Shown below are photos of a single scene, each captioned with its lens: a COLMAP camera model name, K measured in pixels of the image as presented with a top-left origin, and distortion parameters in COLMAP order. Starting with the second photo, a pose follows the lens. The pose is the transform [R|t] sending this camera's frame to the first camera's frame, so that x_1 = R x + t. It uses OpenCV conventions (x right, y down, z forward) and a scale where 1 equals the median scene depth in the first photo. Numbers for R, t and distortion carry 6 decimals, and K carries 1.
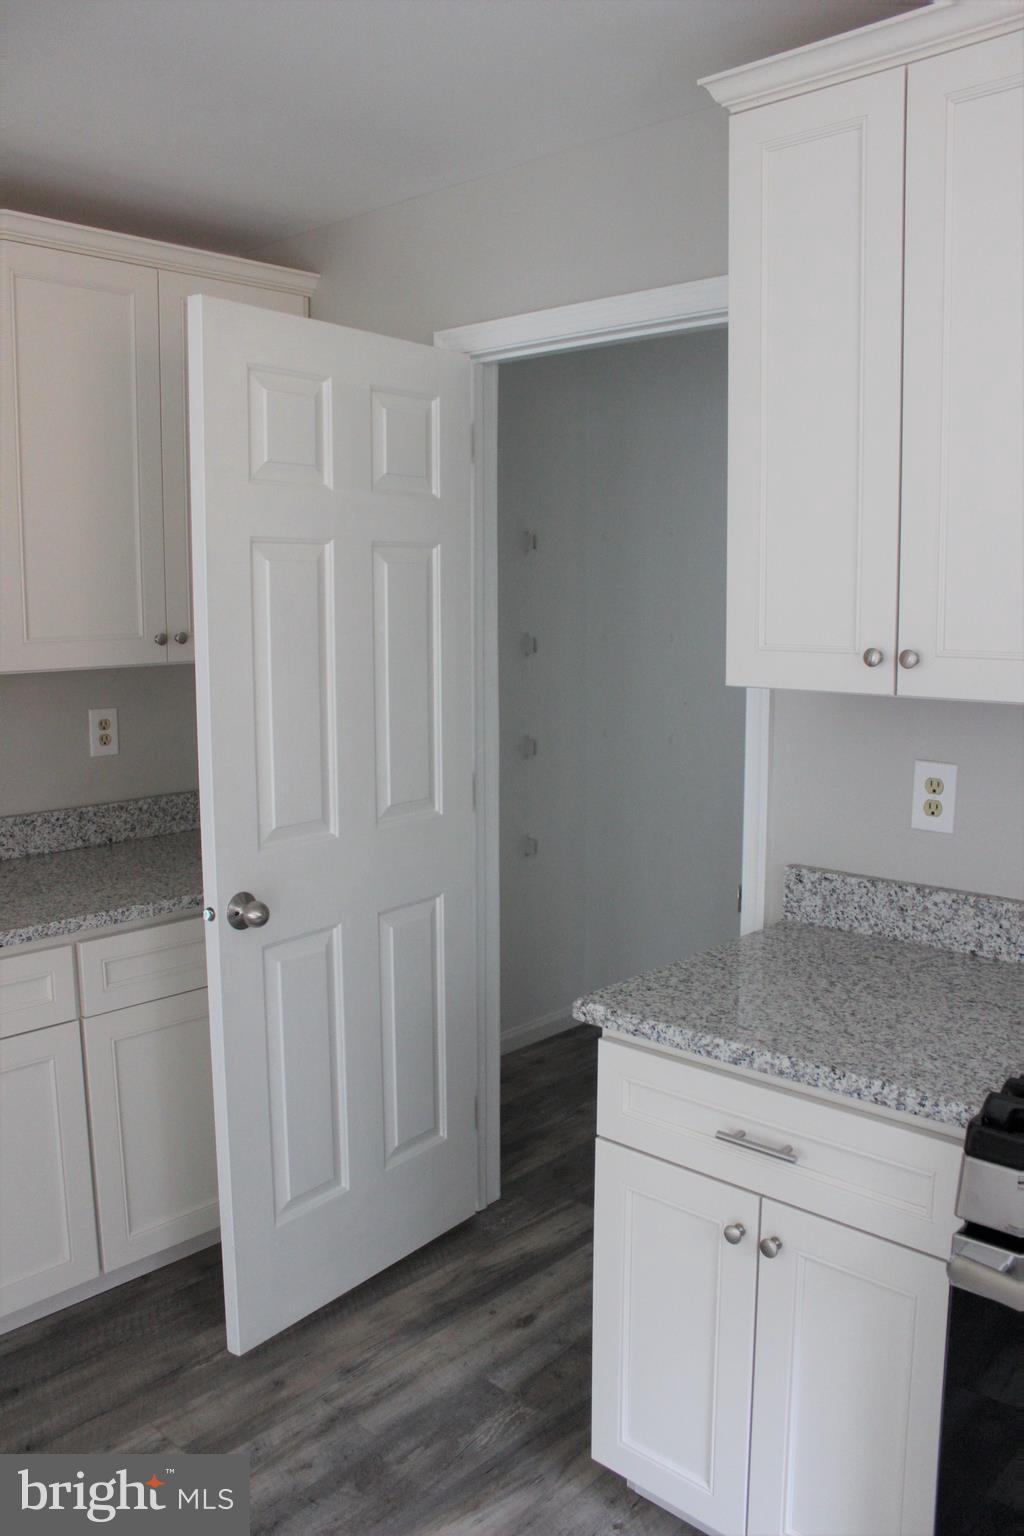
lens RADIAL K [[1268.9, 0, 508.3], [0, 1268.9, 783.8], [0, 0, 1]] dist [-0.158974, 0.133210]
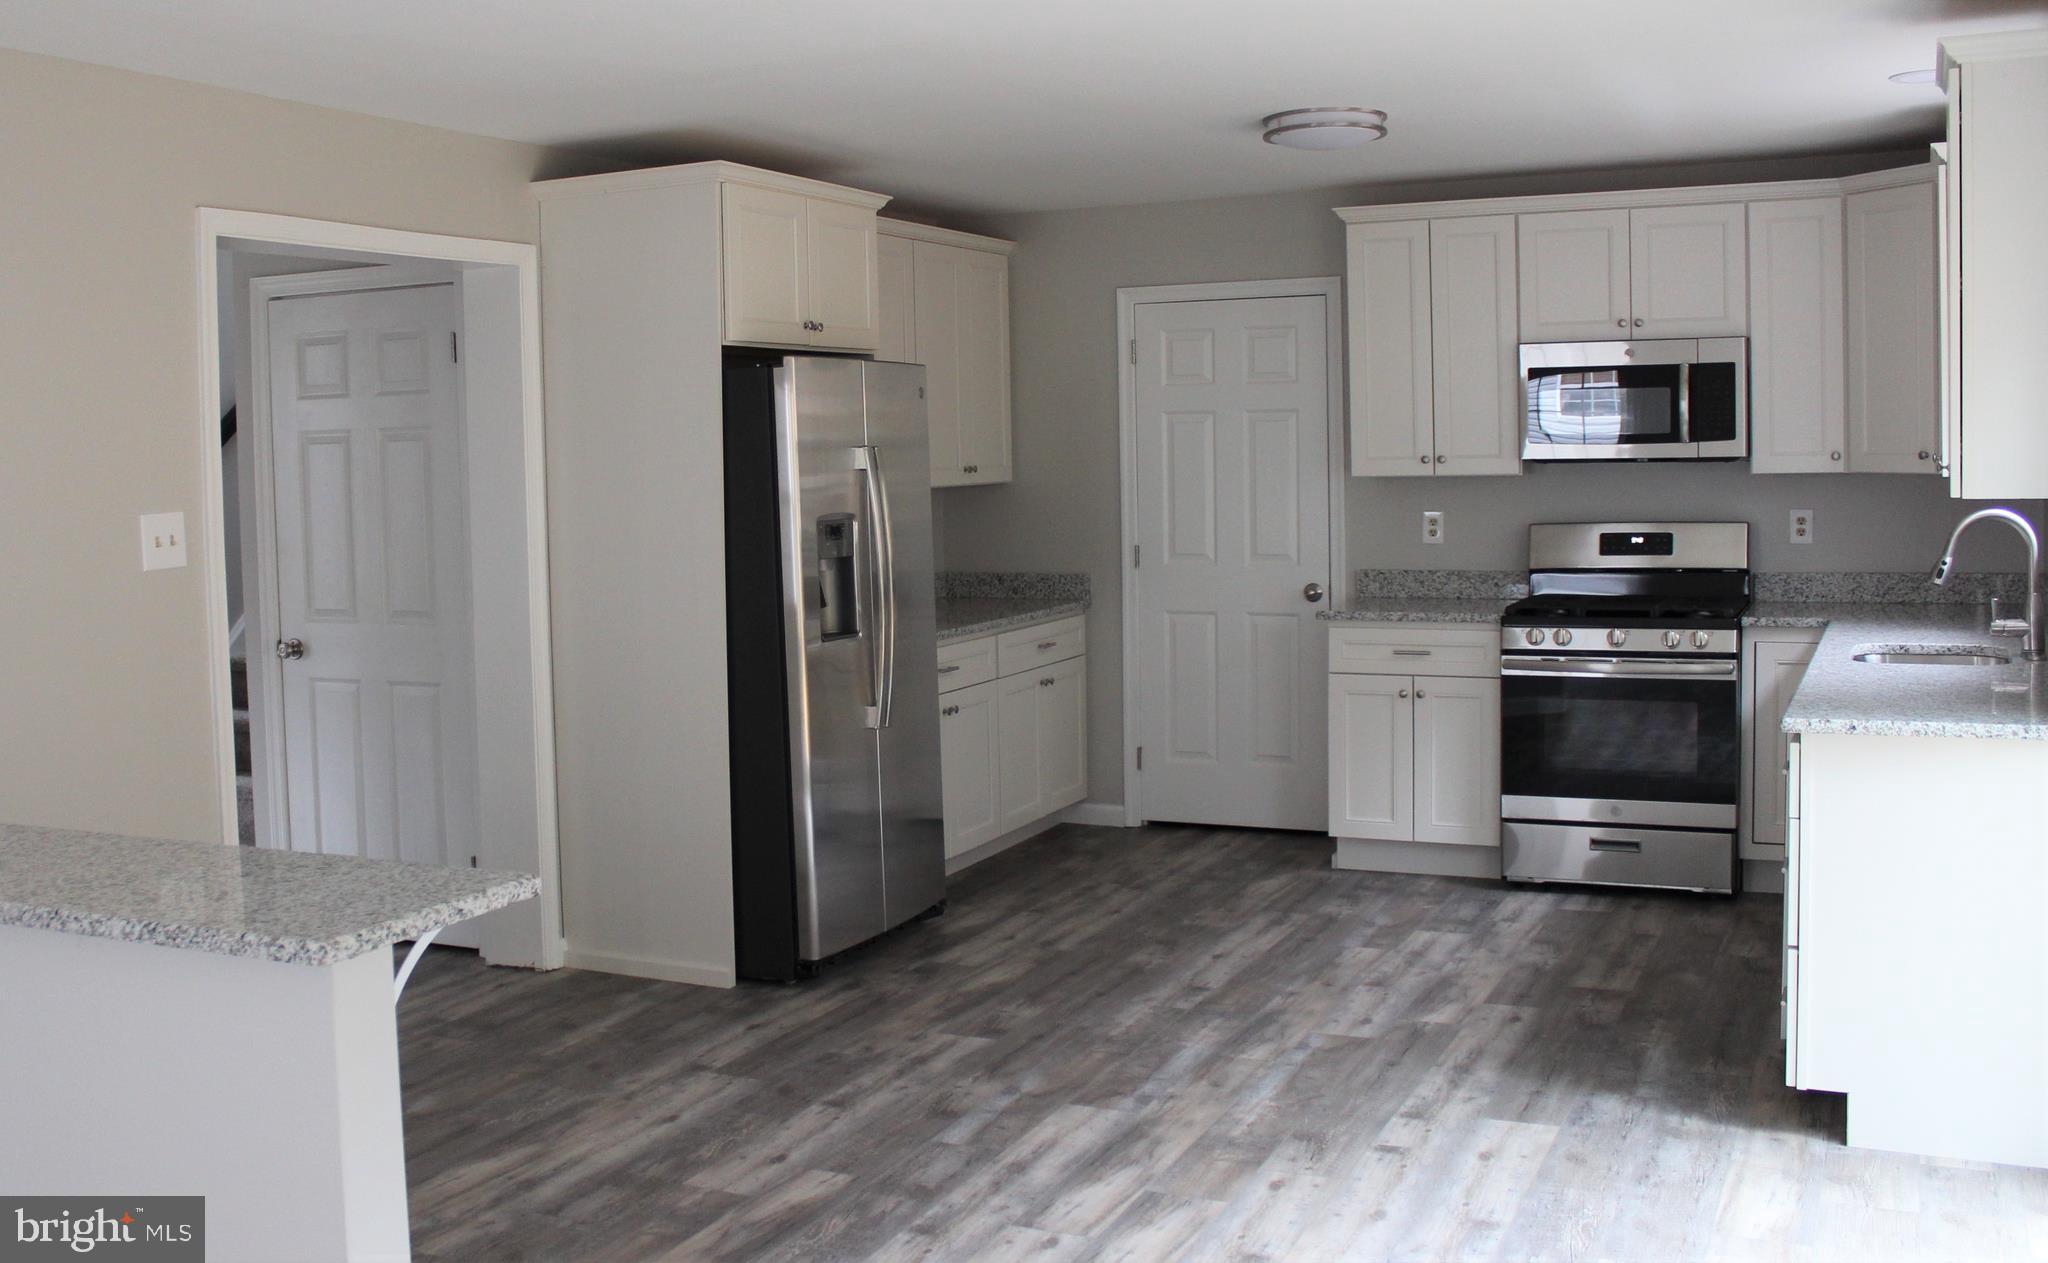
lens RADIAL K [[1947.3, 0, 858.9], [0, 1947.3, 564.6], [0, 0, 1]] dist [-0.150483, 0.105757]
pose [[0.969466, -0.035777, 0.242603, -1.395519], [0.058341, 0.994545, -0.086471, 0.297717], [-0.238186, 0.097985, 0.966264, -1.915038]]
